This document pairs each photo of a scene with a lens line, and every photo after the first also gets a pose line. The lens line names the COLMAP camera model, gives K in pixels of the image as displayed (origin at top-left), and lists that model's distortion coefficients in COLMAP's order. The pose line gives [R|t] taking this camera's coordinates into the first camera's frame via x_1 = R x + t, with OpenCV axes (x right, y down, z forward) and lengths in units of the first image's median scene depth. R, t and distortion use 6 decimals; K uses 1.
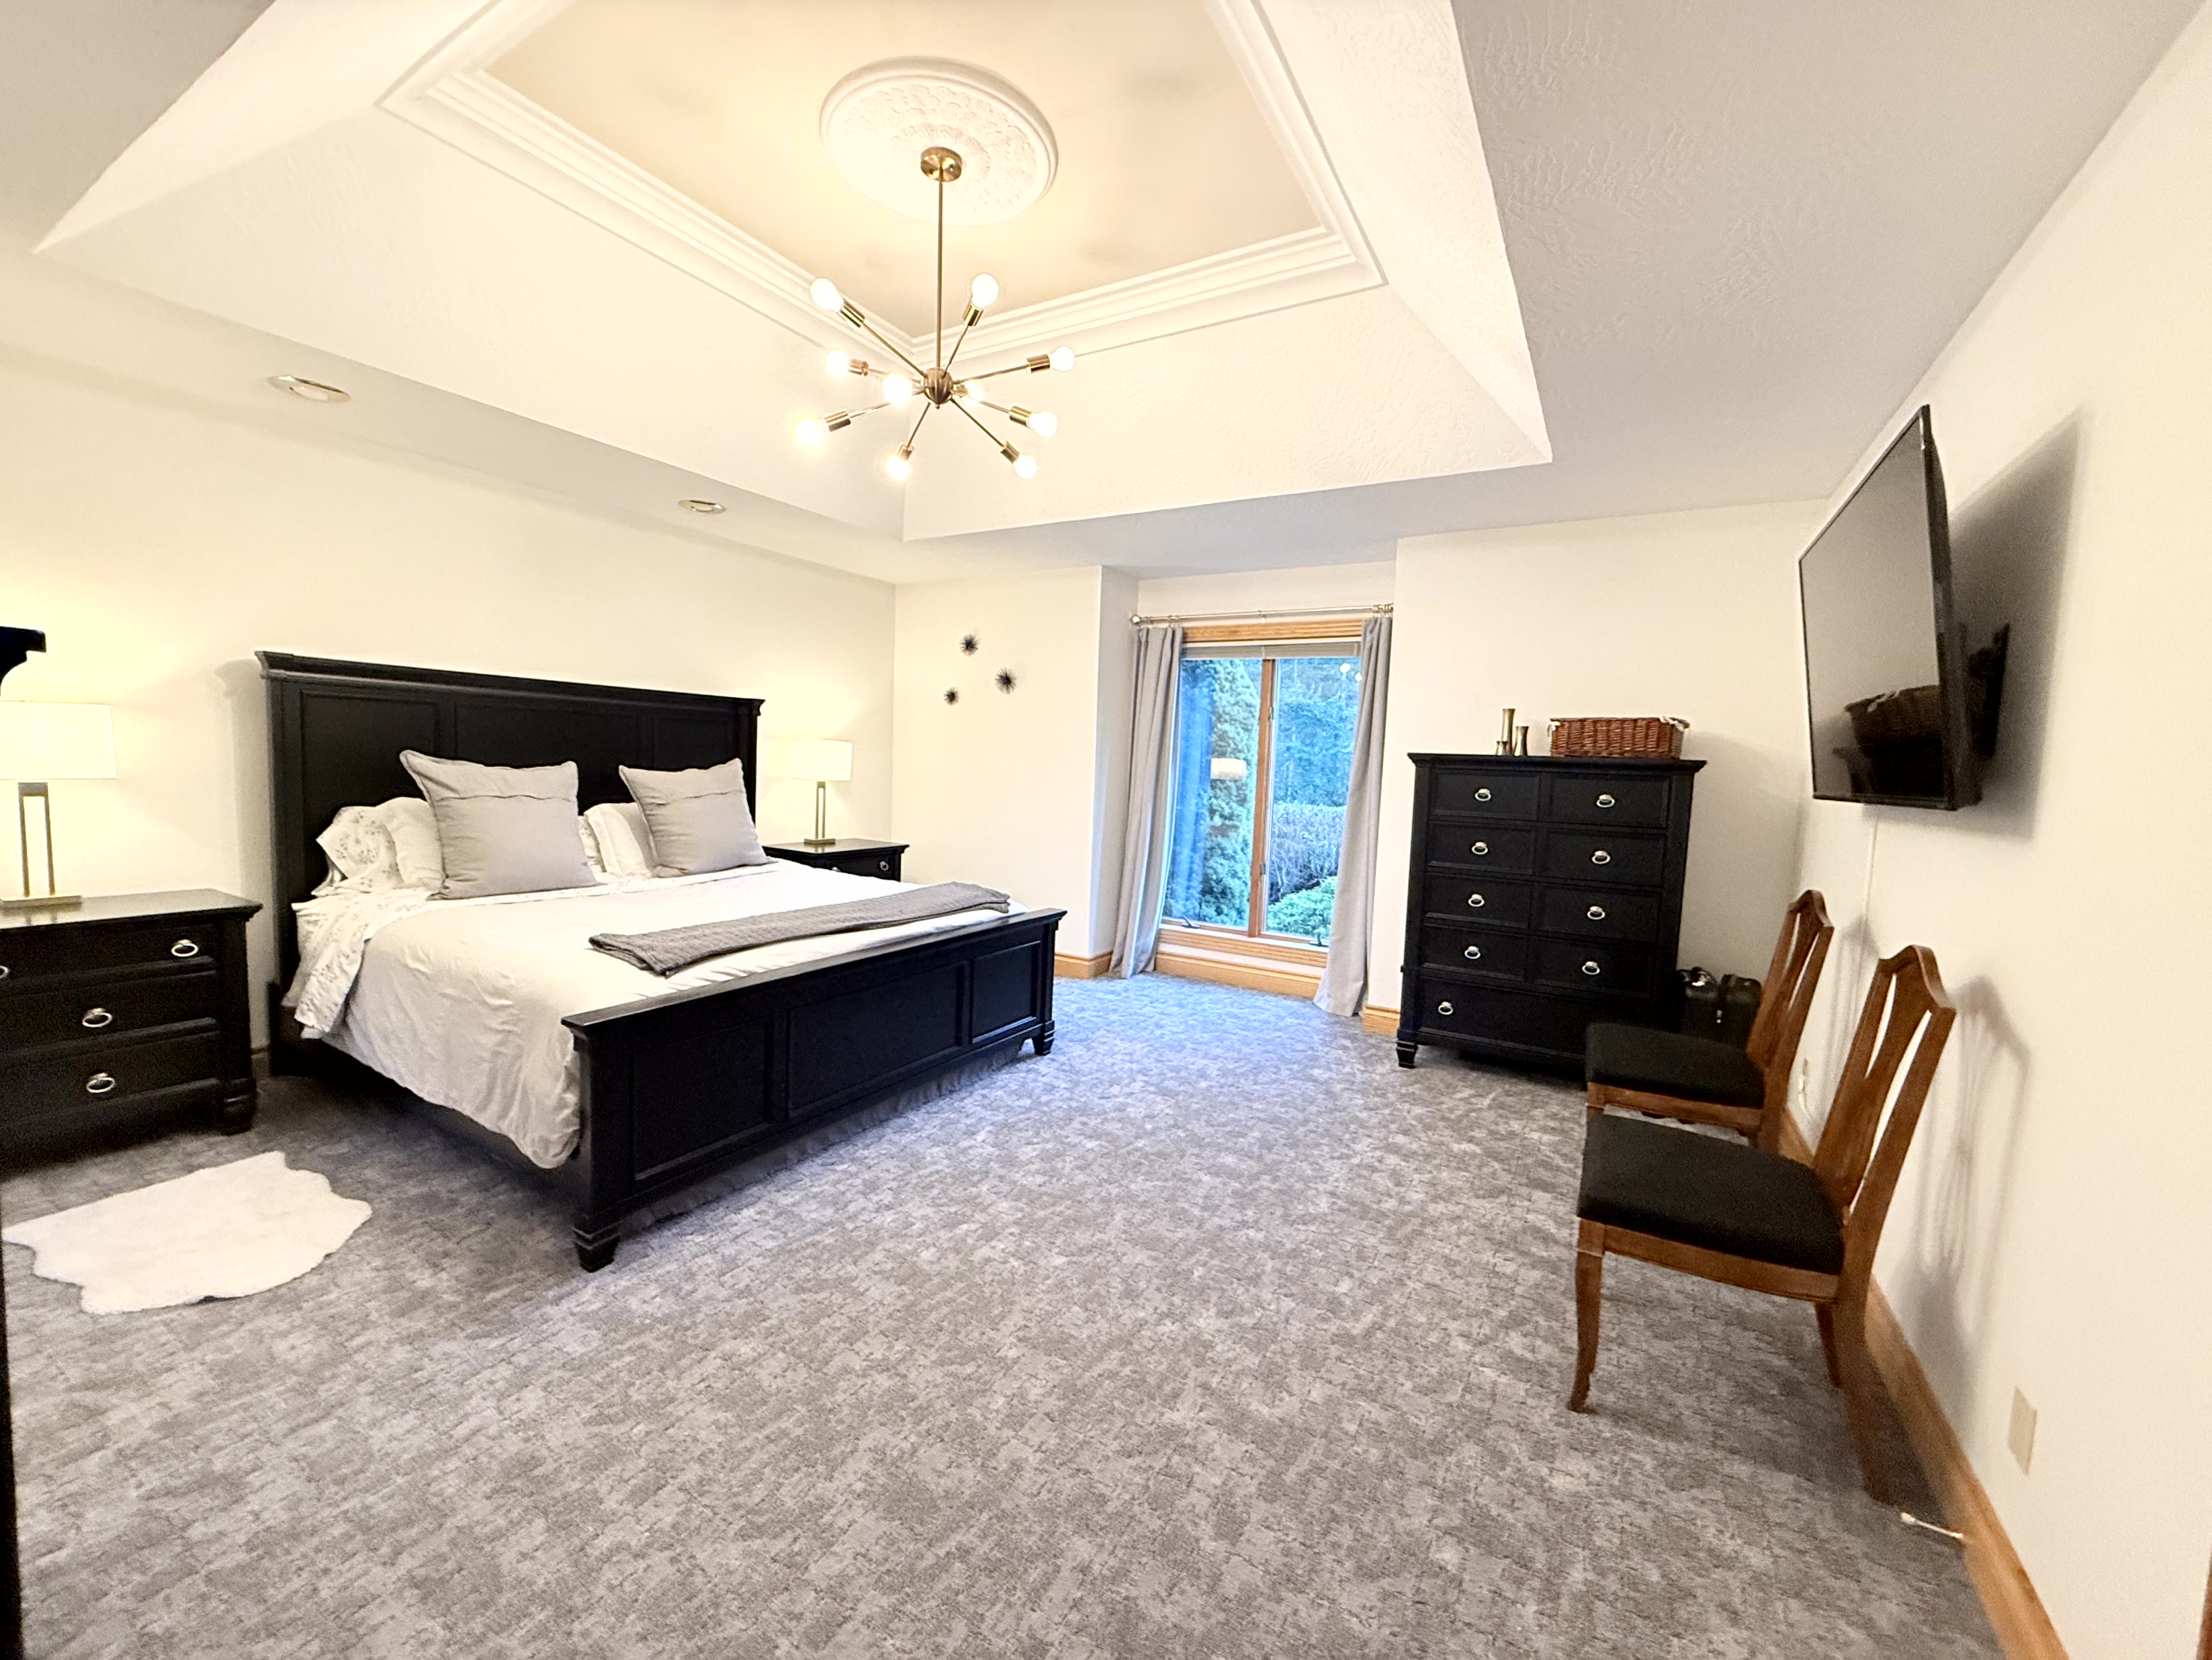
lens RADIAL K [[879.1, 0, 1090.3], [0, 879.1, 825.0], [0, 0, 1]] dist [0.001360, 0.000521]
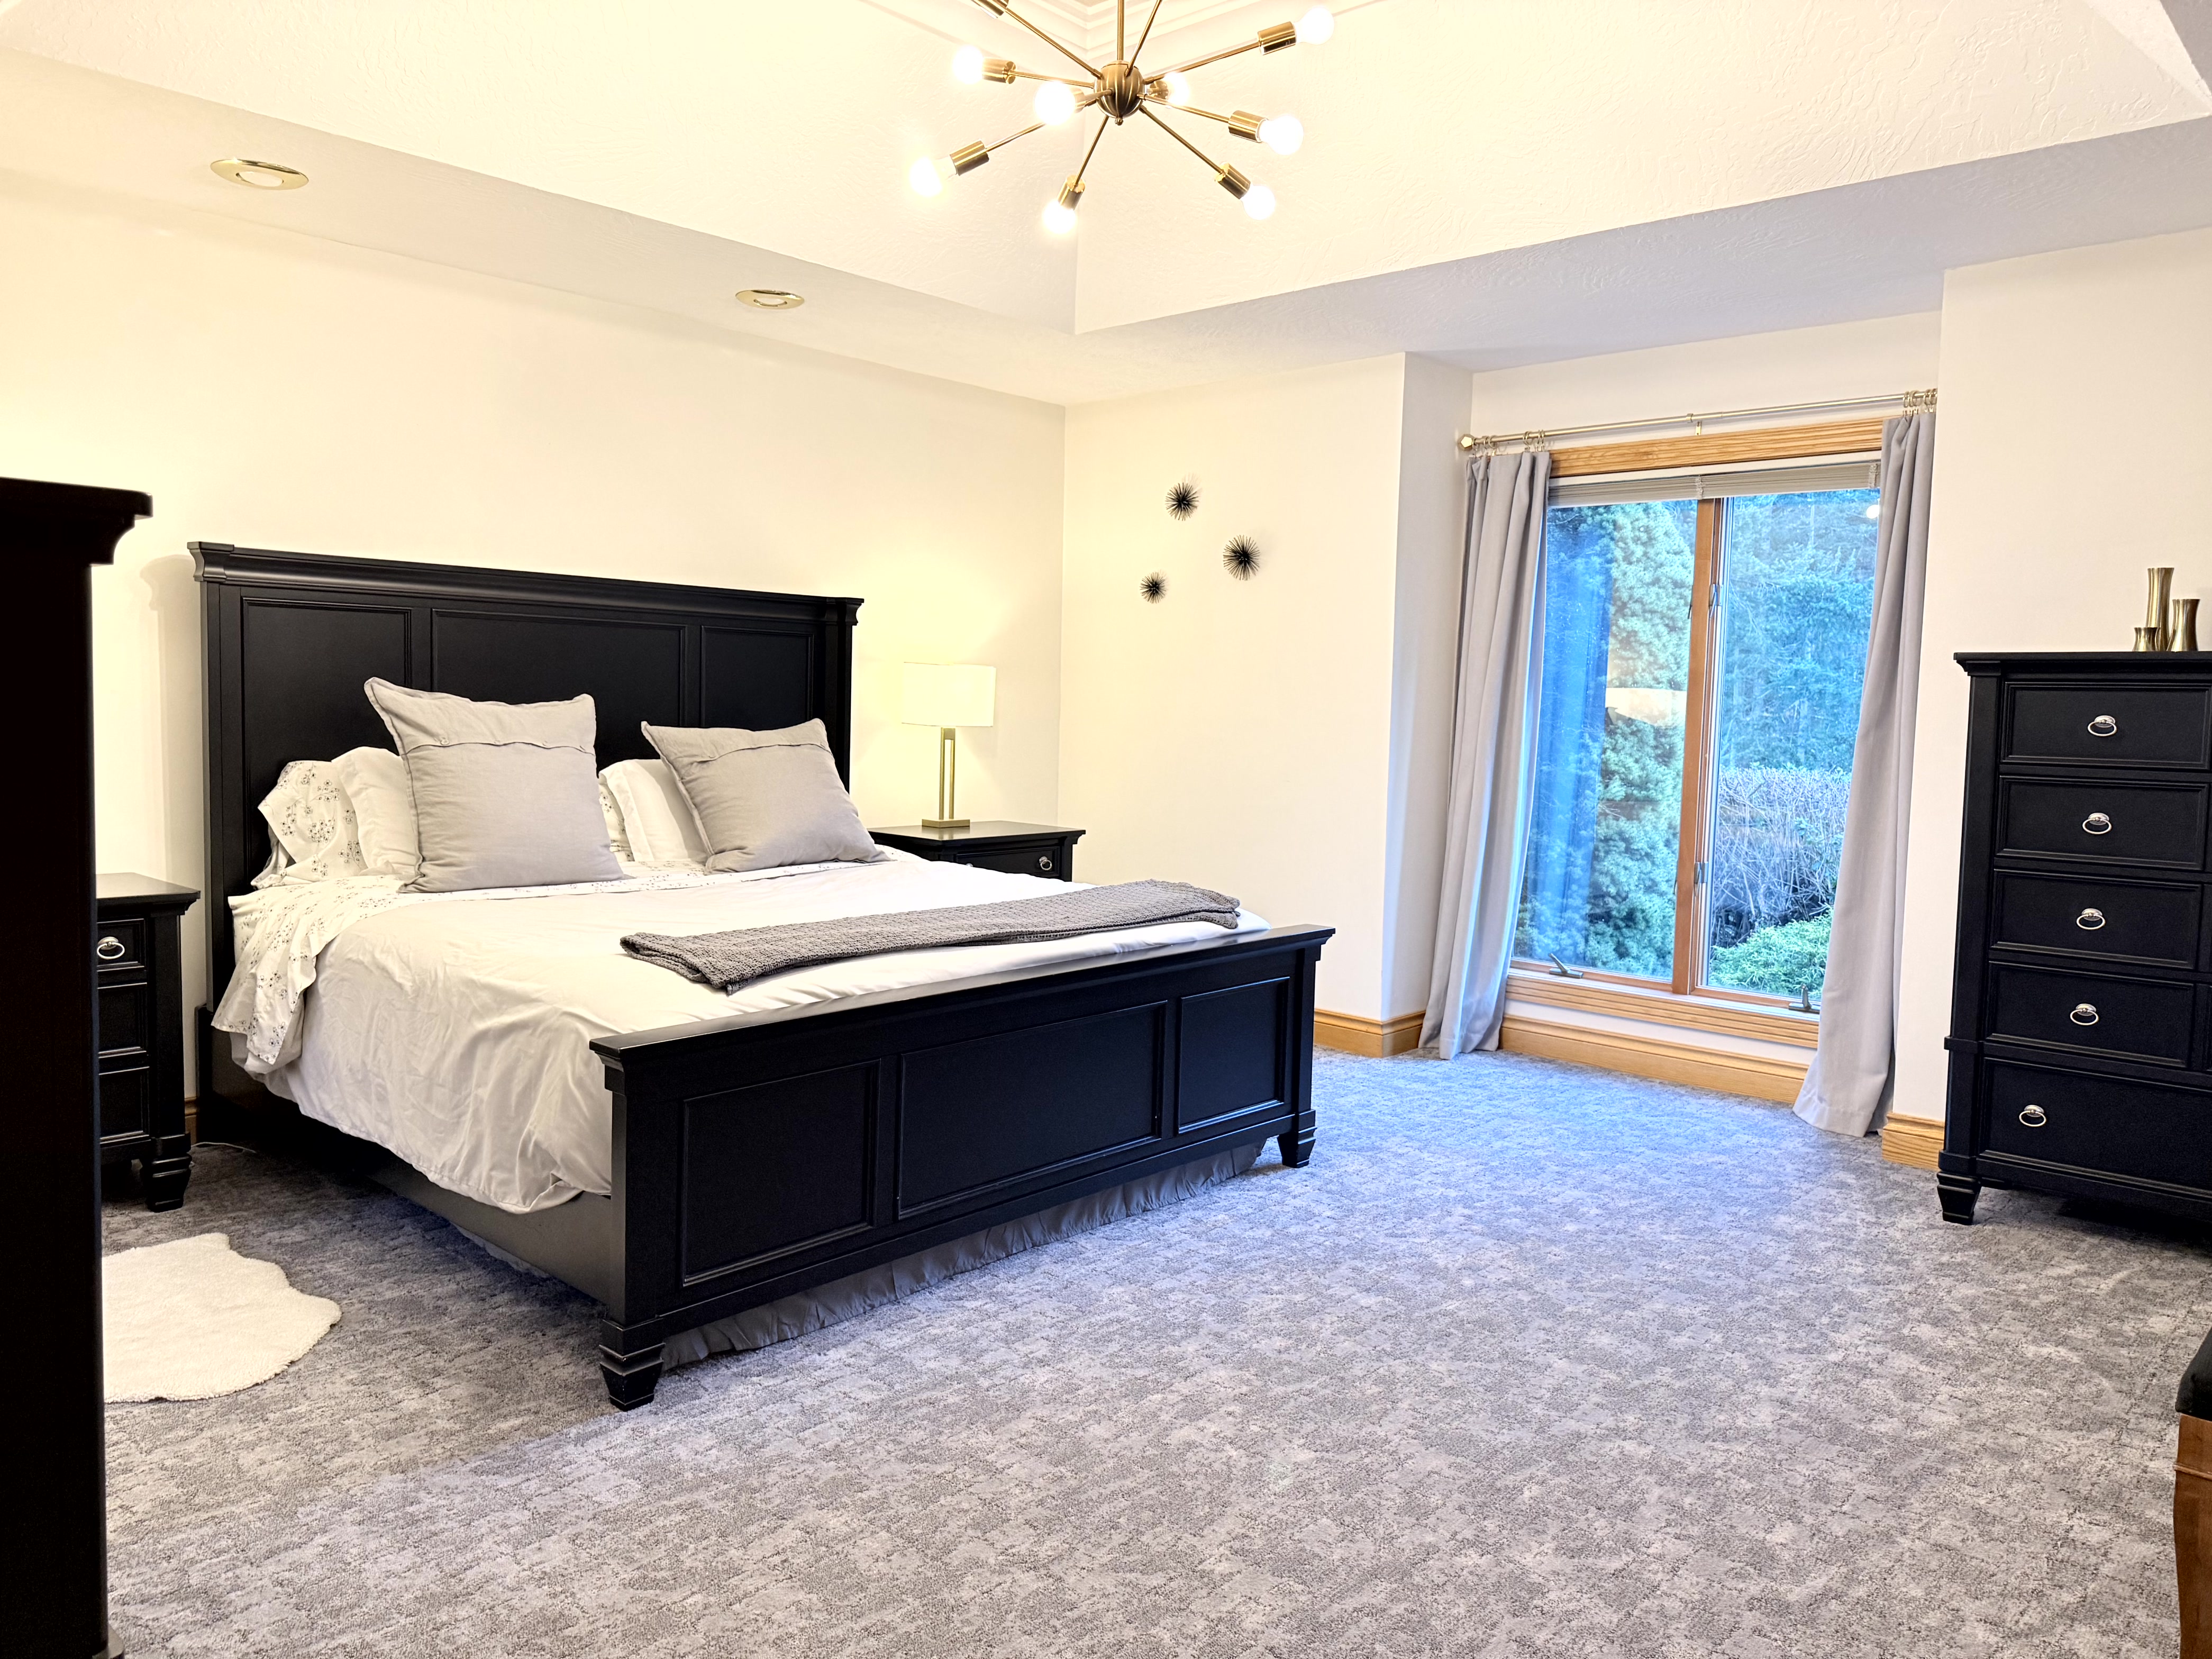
lens RADIAL K [[1546.1, 0, 1085.8], [0, 1546.1, 809.9], [0, 0, 1]] dist [0.079272, -0.095511]
pose [[0.978302, -0.000073, -0.207186, 0.036057], [-0.001553, 0.999969, -0.007685, 0.032644], [0.207180, 0.007840, 0.978271, -0.108786]]
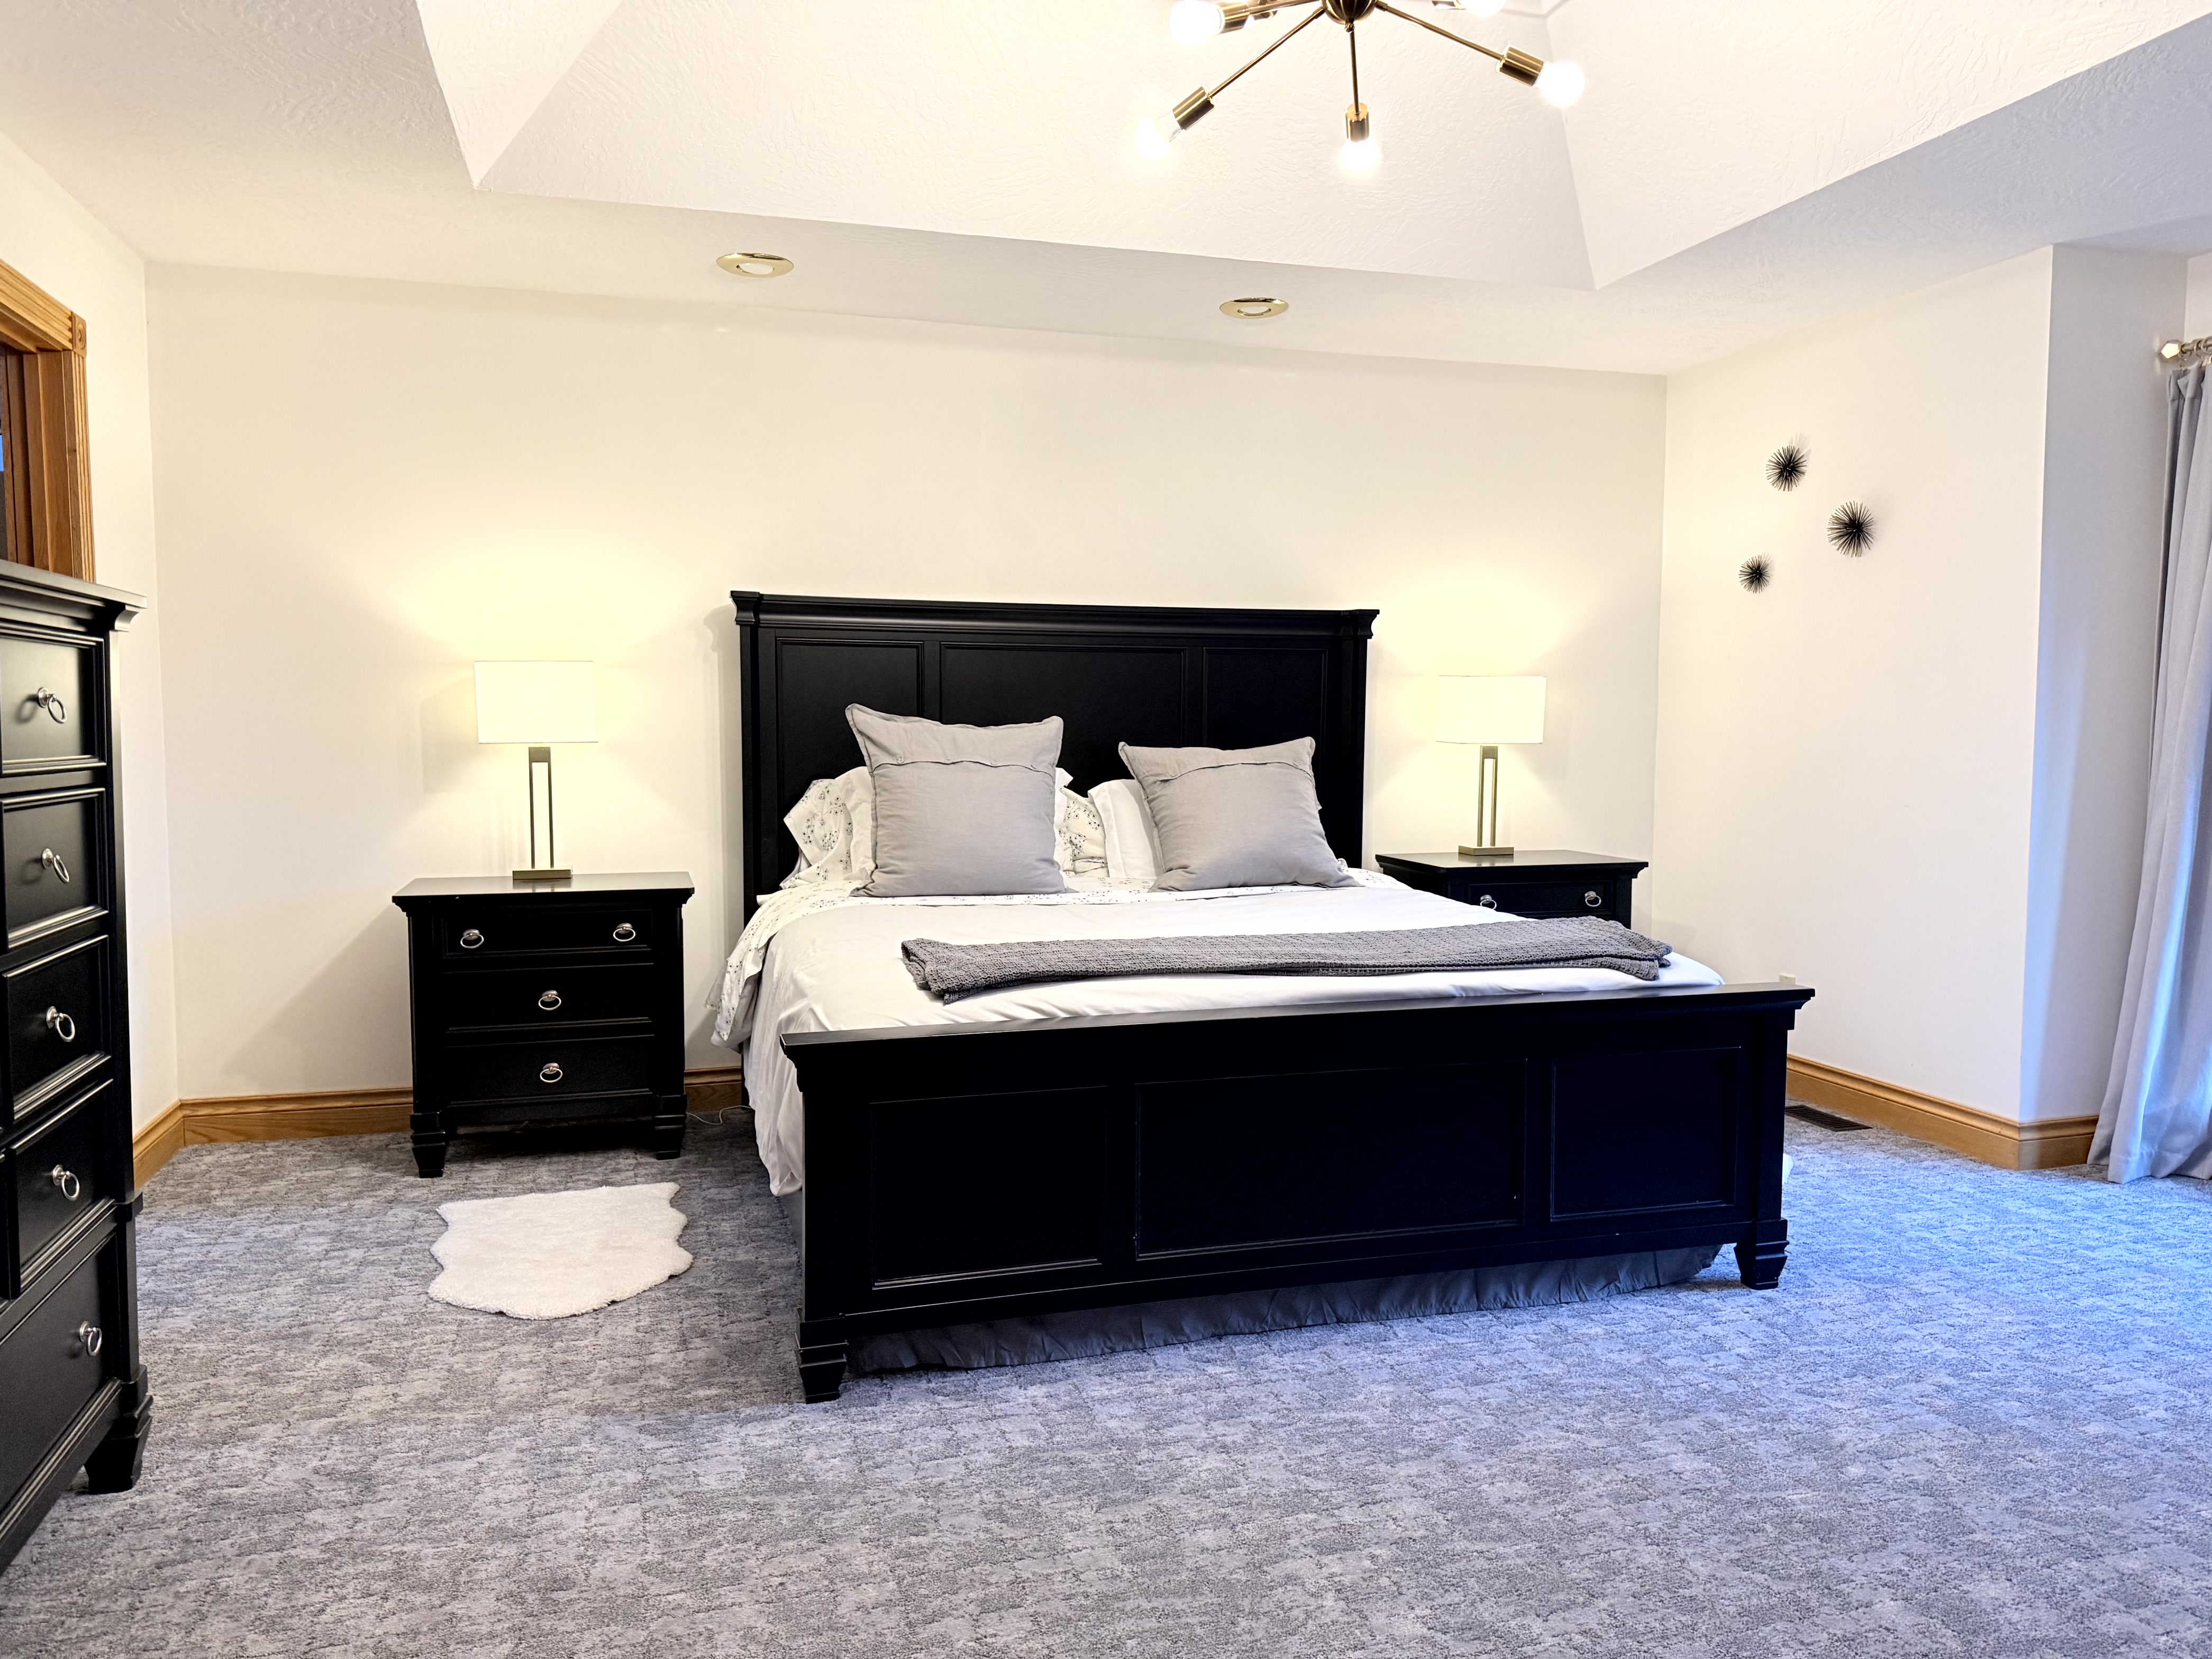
lens RADIAL K [[1546.1, 0, 1087.8], [0, 1546.1, 822.9], [0, 0, 1]] dist [0.079272, -0.095511]
pose [[0.737436, 0.008322, -0.675366, 0.348471], [-0.024624, 0.999591, -0.014570, 0.040519], [0.674968, 0.027375, 0.737339, 0.160209]]
